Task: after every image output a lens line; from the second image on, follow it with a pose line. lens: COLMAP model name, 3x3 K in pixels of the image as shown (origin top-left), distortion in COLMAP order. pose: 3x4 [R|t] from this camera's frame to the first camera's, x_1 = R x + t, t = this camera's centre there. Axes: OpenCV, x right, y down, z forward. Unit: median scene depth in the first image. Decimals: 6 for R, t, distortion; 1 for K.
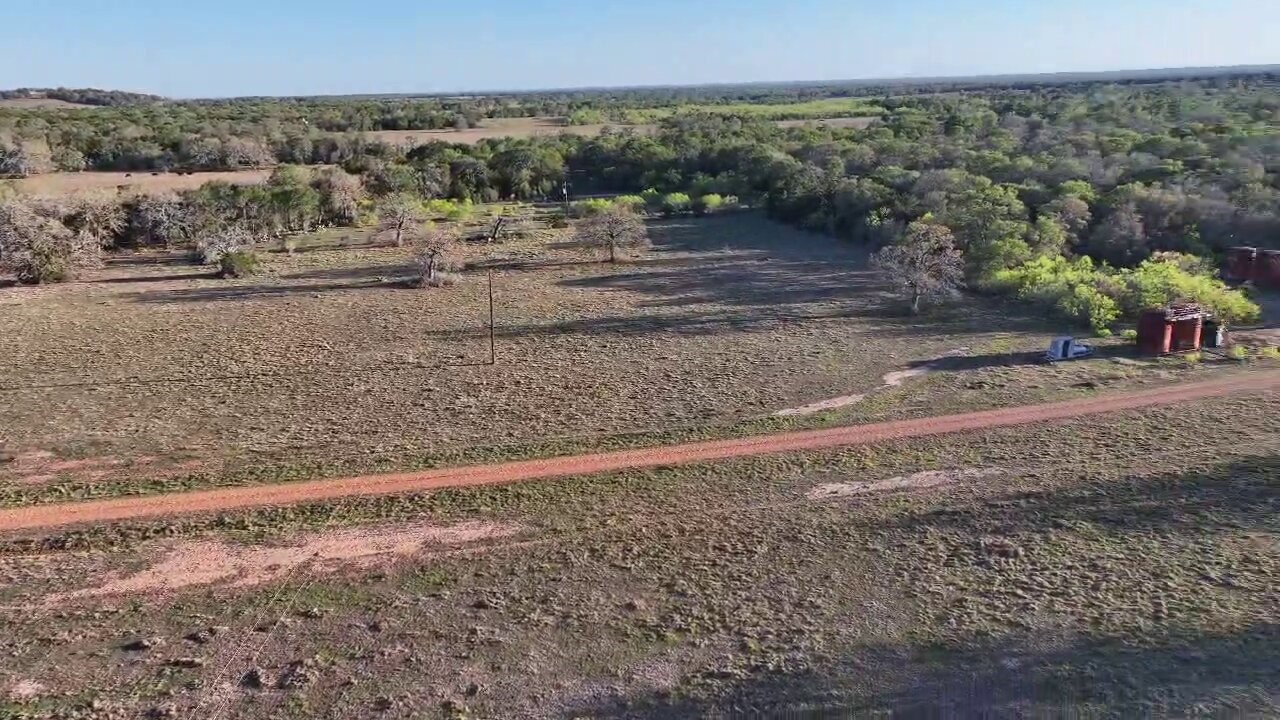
lens RADIAL K [[919.8, 0, 642.5], [0, 919.8, 359.4], [0, 0, 1]] dist [-0.000510, 0.022730]
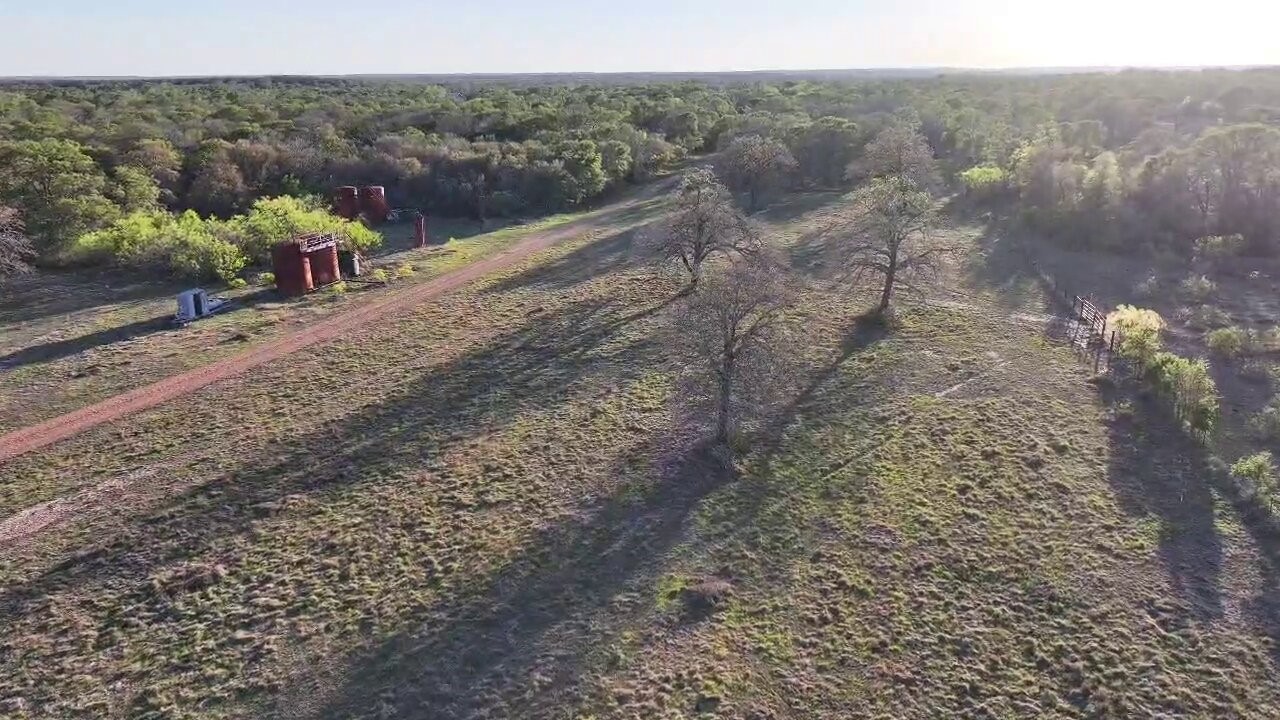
lens RADIAL K [[919.8, 0, 646.5], [0, 919.8, 362.4], [0, 0, 1]] dist [-0.000510, 0.022730]
pose [[0.606740, -0.227315, 0.761705, 0.123876], [0.232135, 0.967138, 0.103715, 0.064783], [-0.760250, 0.113890, 0.639570, 0.319070]]
